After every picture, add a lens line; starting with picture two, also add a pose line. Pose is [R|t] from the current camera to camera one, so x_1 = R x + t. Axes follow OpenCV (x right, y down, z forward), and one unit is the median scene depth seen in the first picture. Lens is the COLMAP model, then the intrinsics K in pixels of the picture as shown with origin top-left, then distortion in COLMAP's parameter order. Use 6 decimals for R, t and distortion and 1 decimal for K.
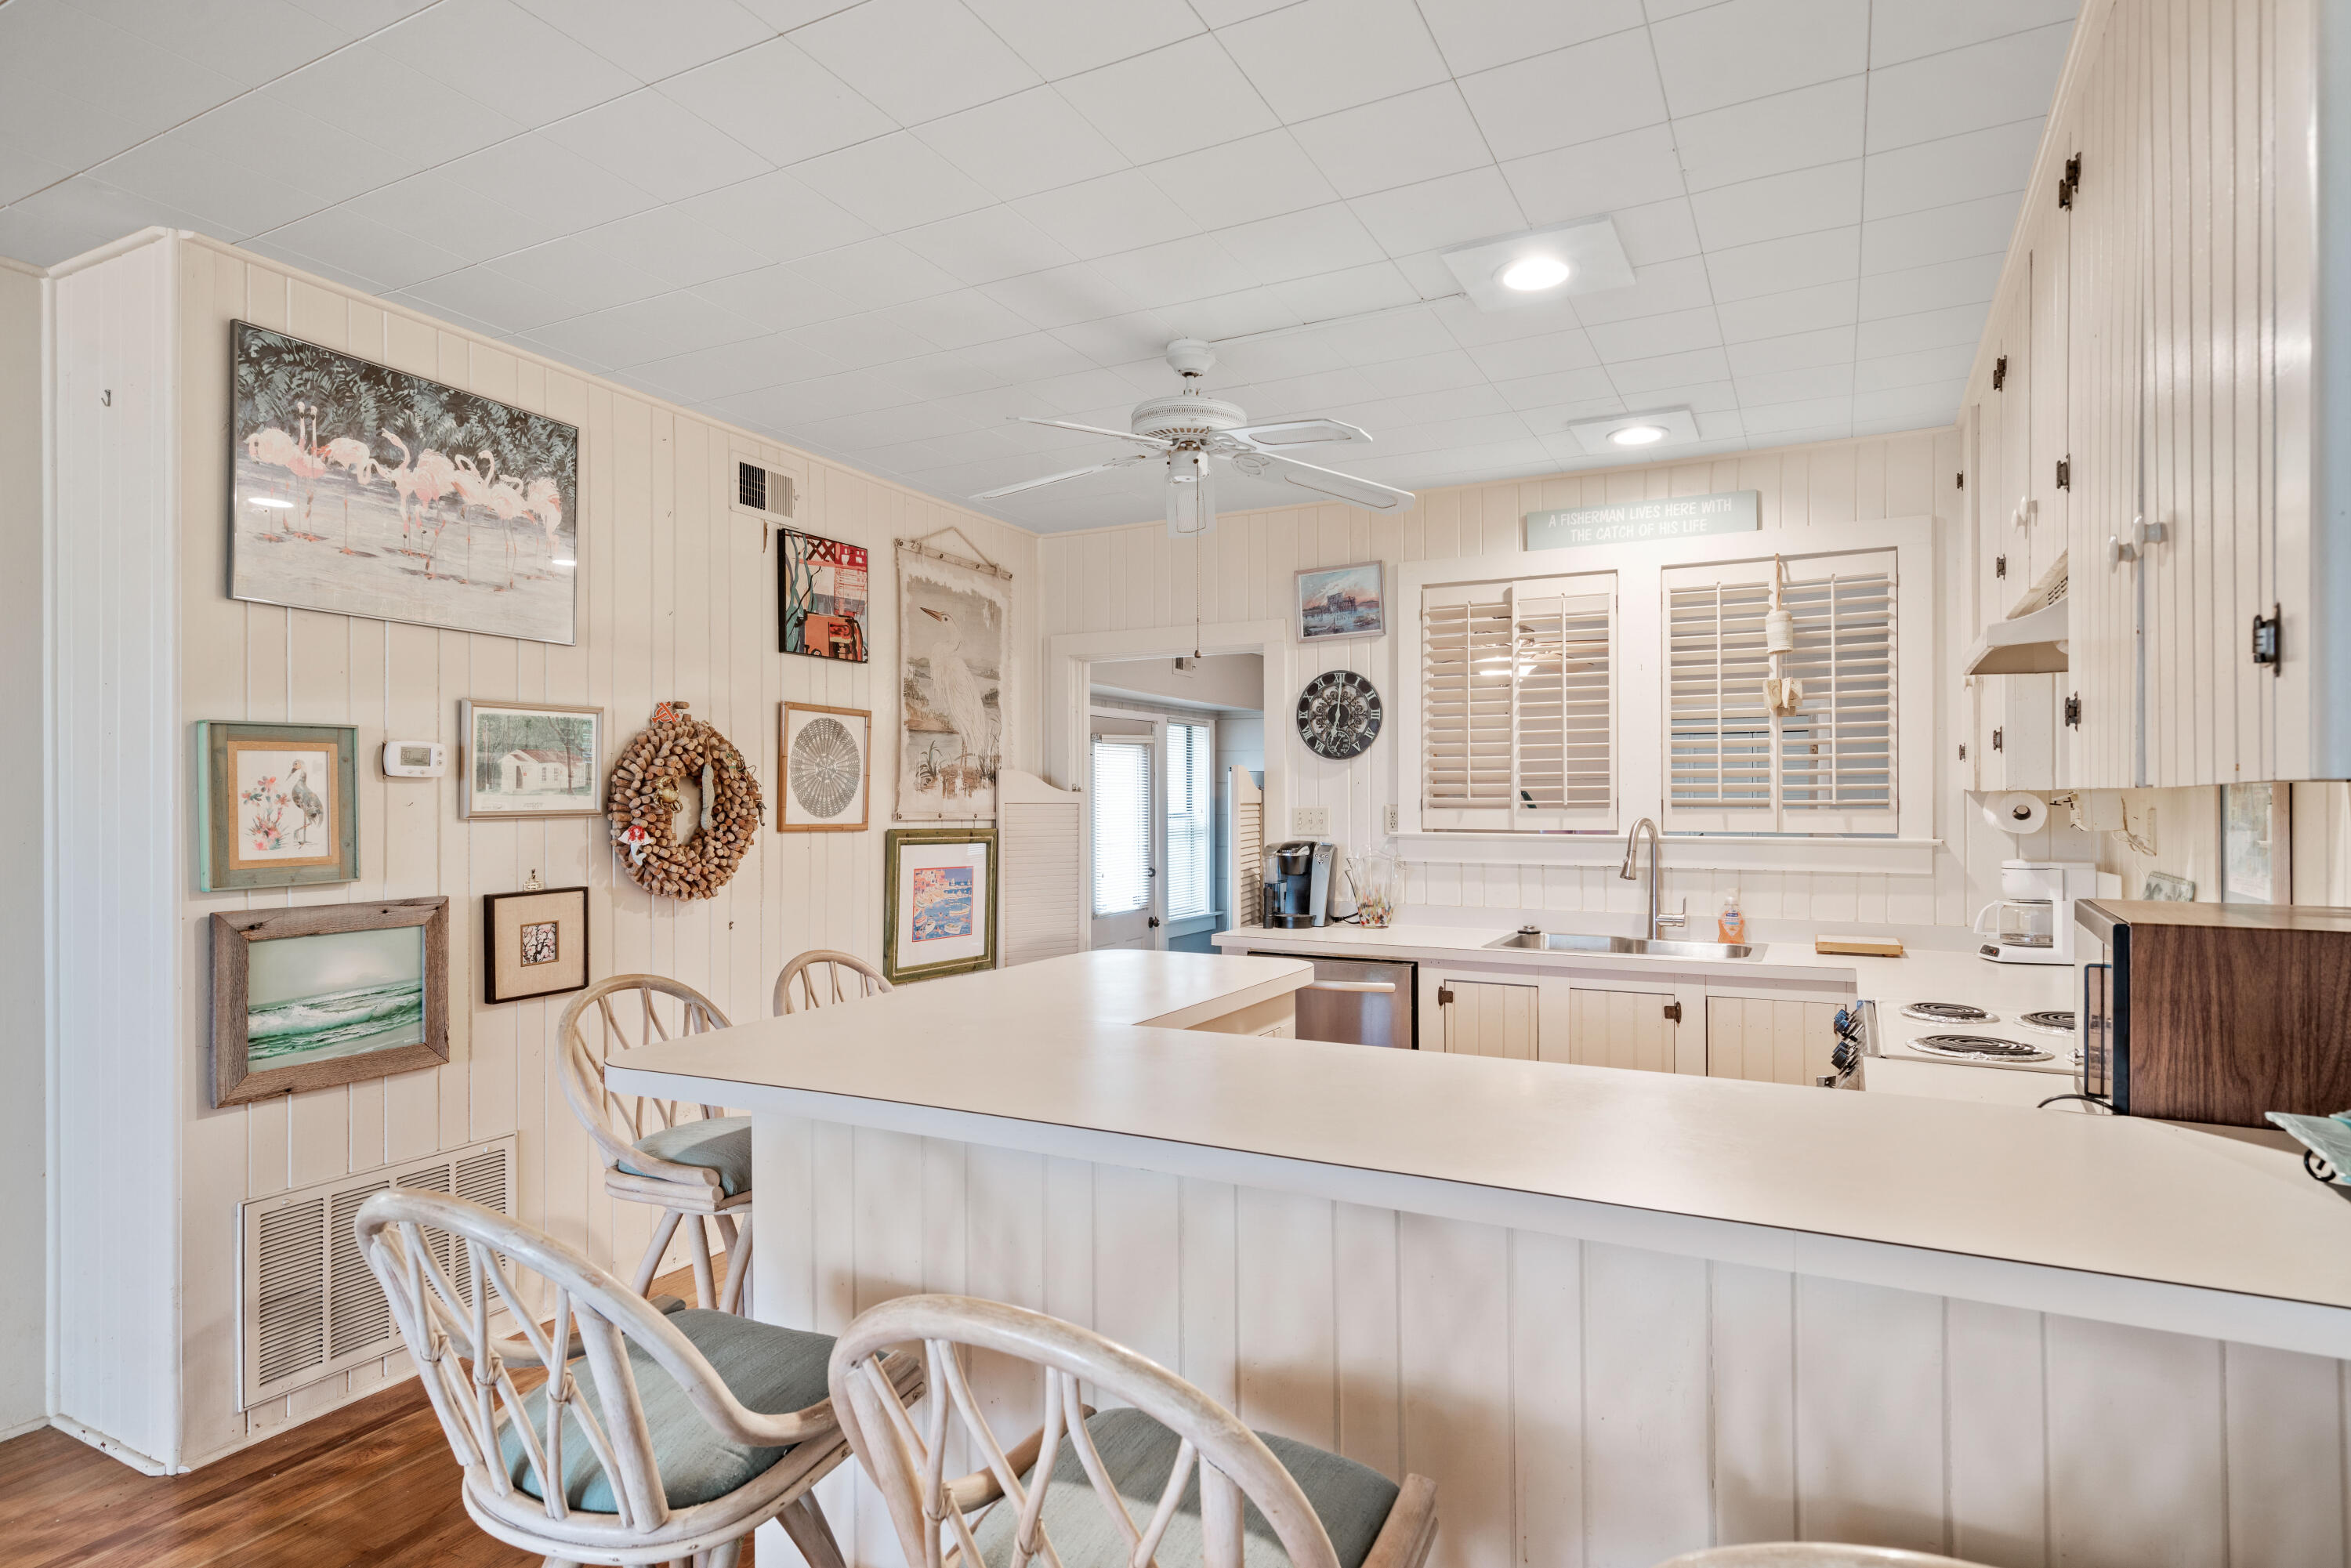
lens RADIAL K [[1285.7, 0, 1165.5], [0, 1285.7, 790.5], [0, 0, 1]] dist [0.001021, 0.000180]
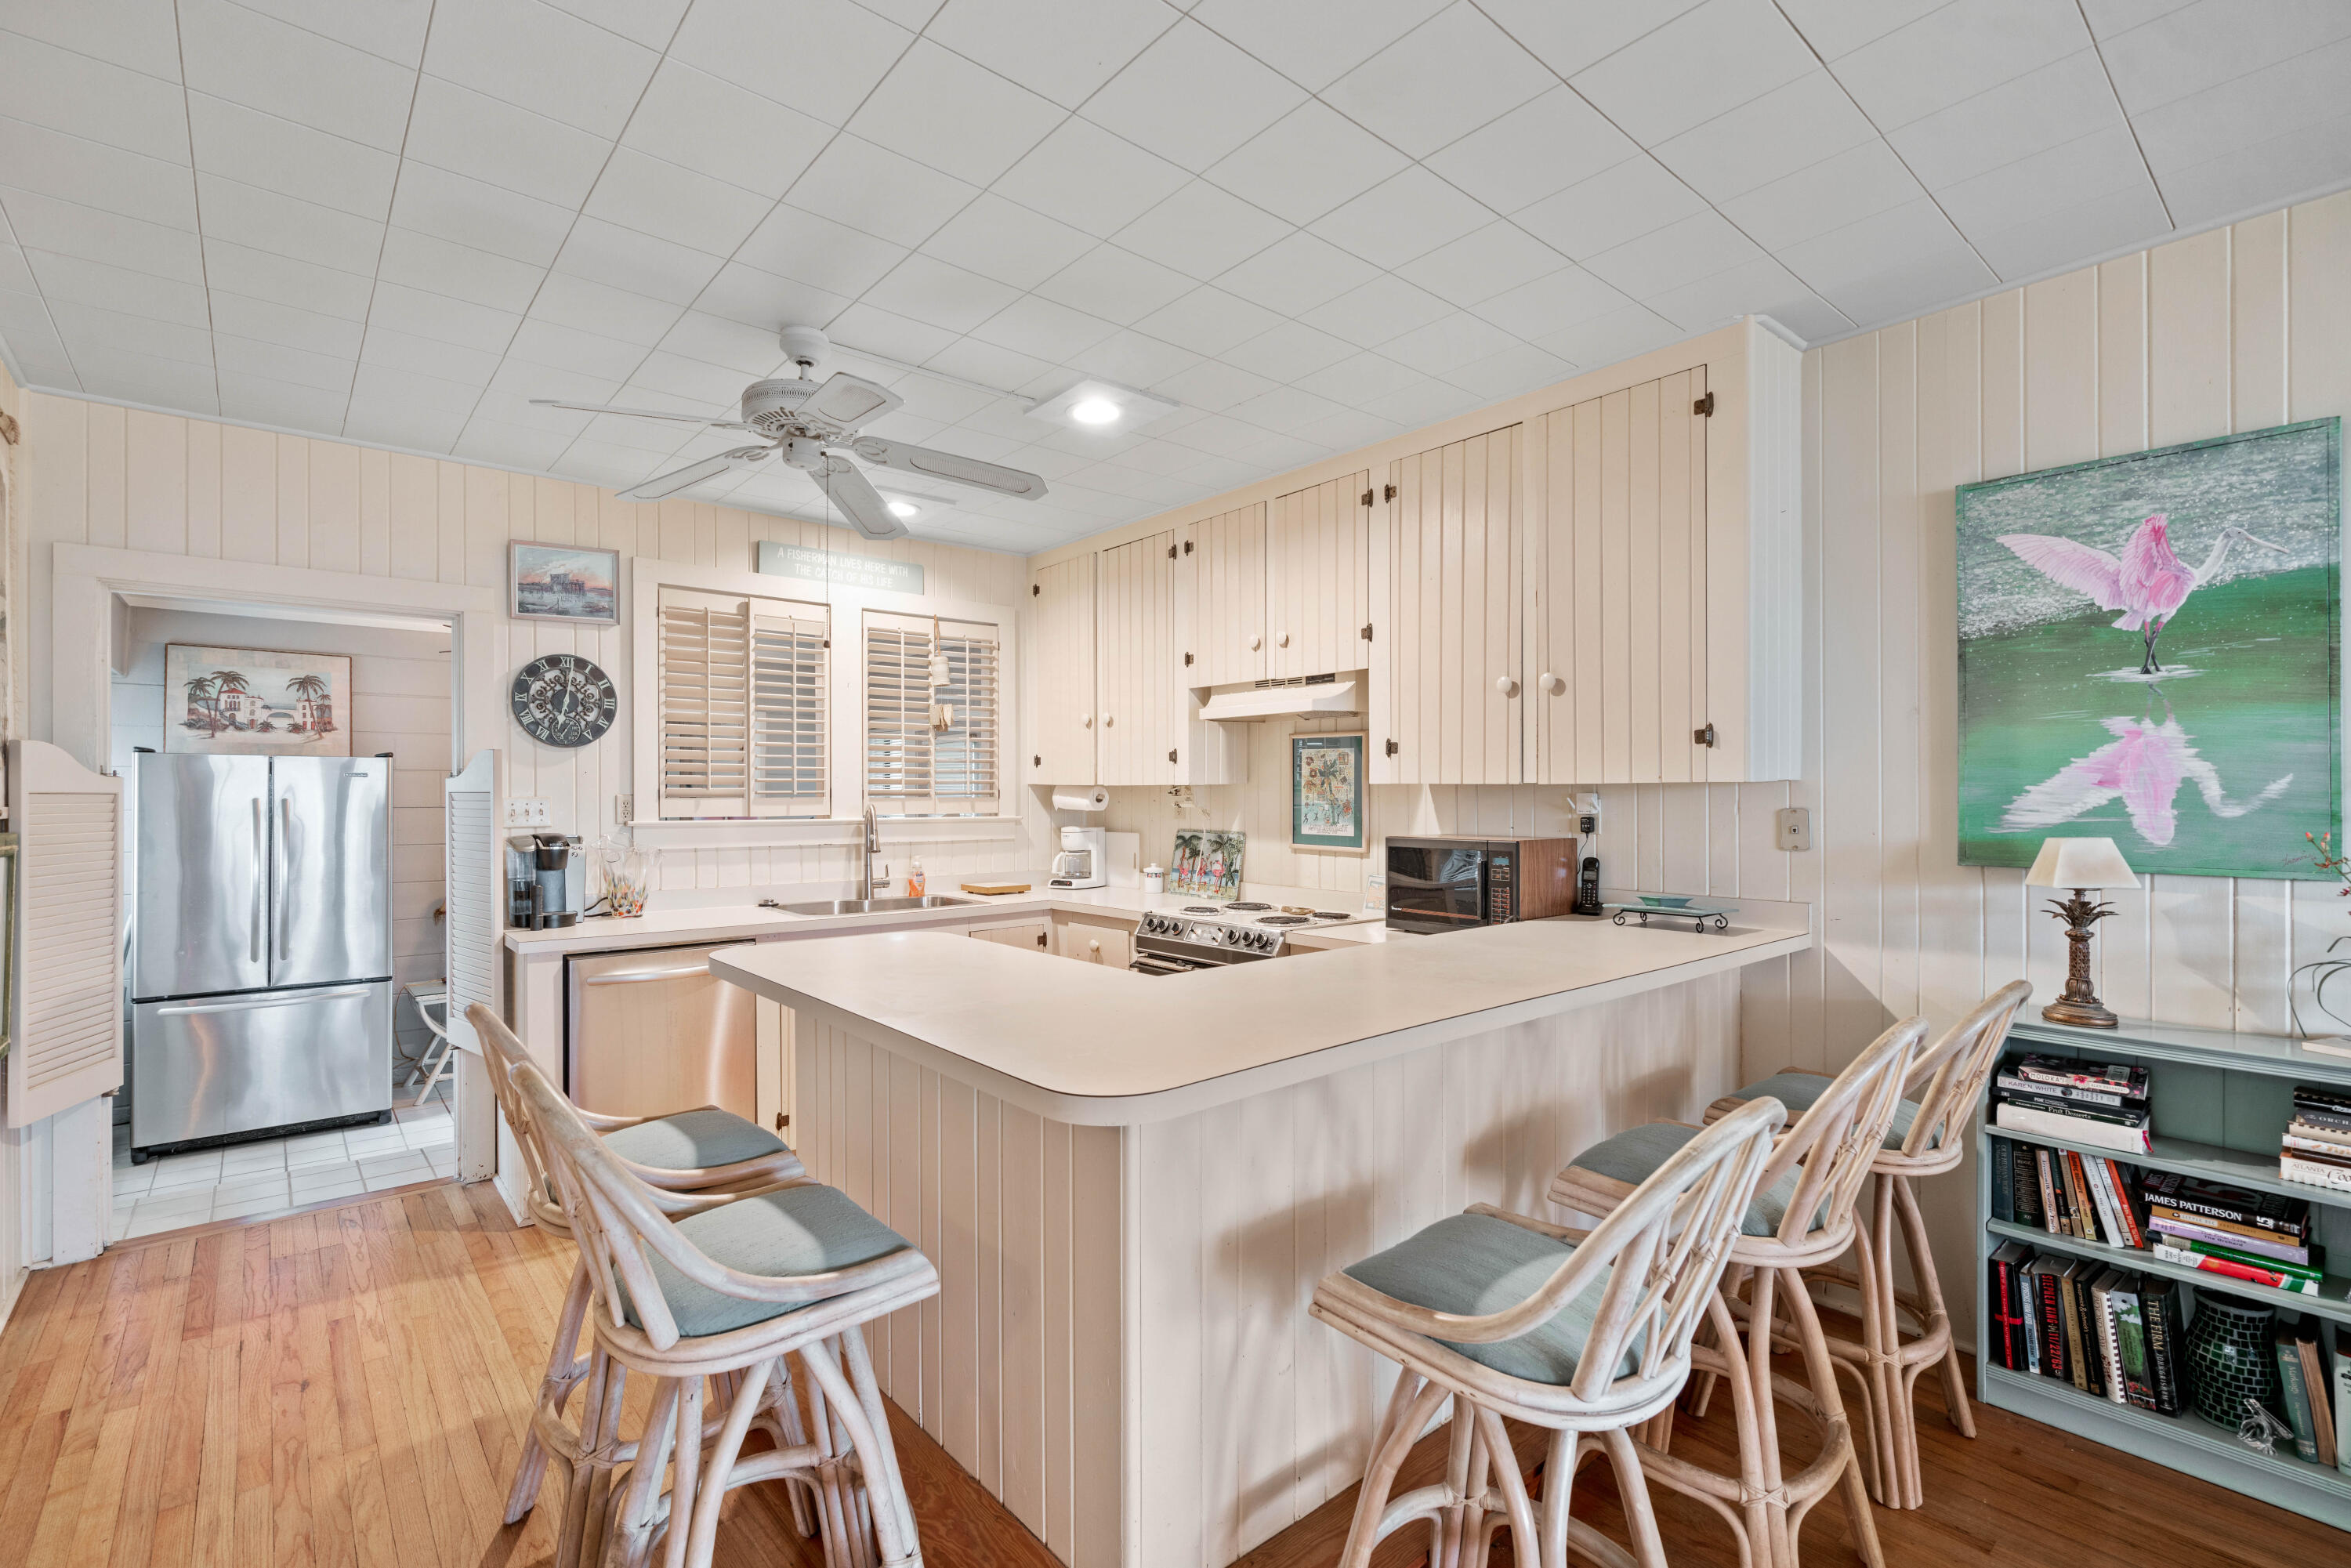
lens RADIAL K [[1072.1, 0, 1160.5], [0, 1072.1, 780.2], [0, 0, 1]] dist [-0.004232, 0.005052]
pose [[0.361421, 0.011262, 0.932335, -0.461215], [-0.006579, 0.999933, -0.009528, 0.004985], [-0.932379, -0.002691, 0.361471, 0.308774]]
